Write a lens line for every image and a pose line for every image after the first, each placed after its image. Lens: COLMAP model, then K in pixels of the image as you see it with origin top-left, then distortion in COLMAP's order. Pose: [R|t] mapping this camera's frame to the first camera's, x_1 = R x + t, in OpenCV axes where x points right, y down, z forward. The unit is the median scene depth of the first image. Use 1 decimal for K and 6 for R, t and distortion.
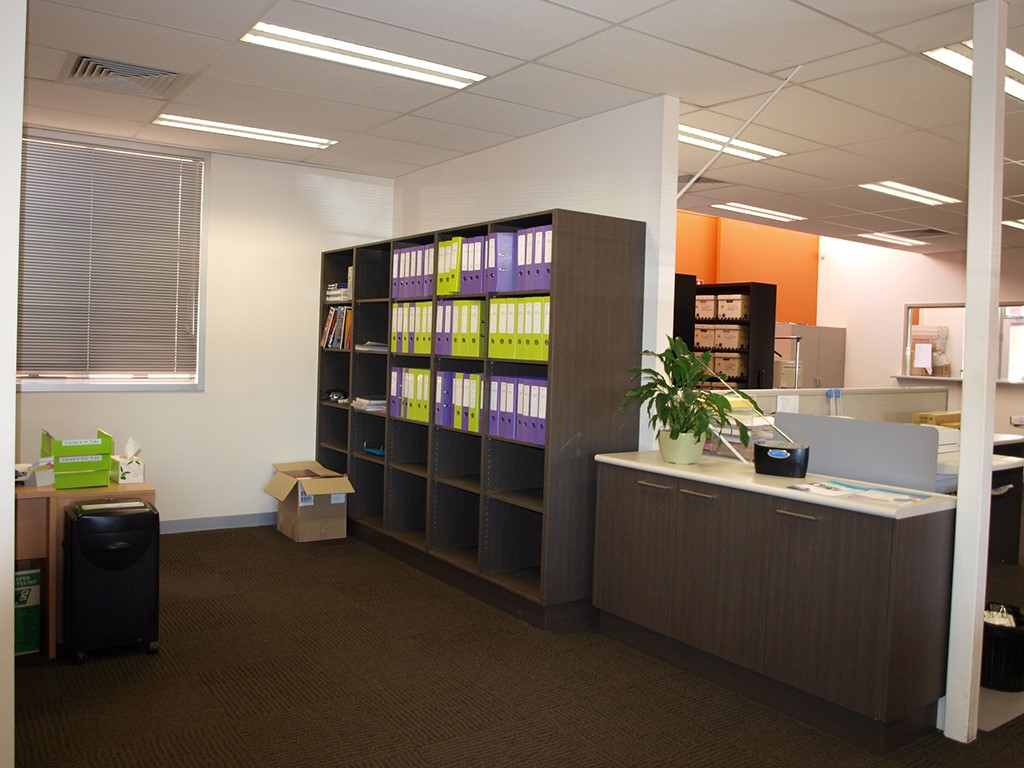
lens RADIAL K [[833.6, 0, 485.4], [0, 833.6, 365.3], [0, 0, 1]] dist [-0.121534, 0.084070]
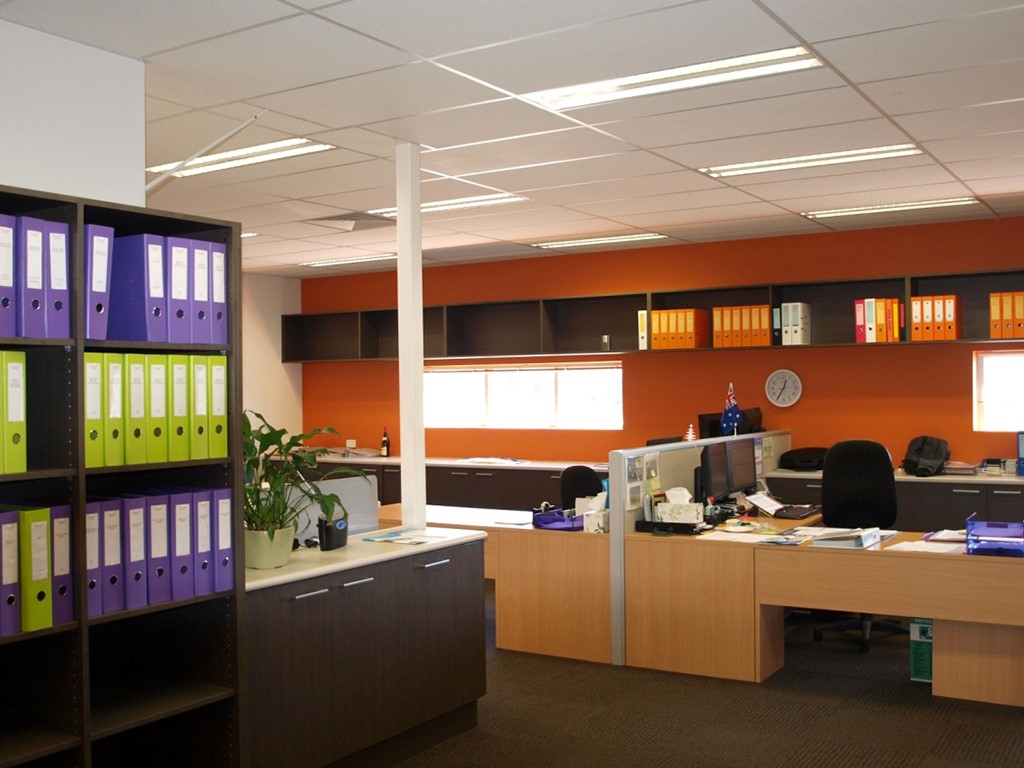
lens RADIAL K [[1076.8, 0, 512.0], [0, 1076.8, 384.0], [0, 0, 1]] dist [-0.058831, -0.001484]
pose [[-0.400618, -0.020021, 0.916027, -0.645906], [0.024574, 0.999167, 0.032586, -0.070023], [-0.915916, 0.035565, -0.399792, 0.952782]]
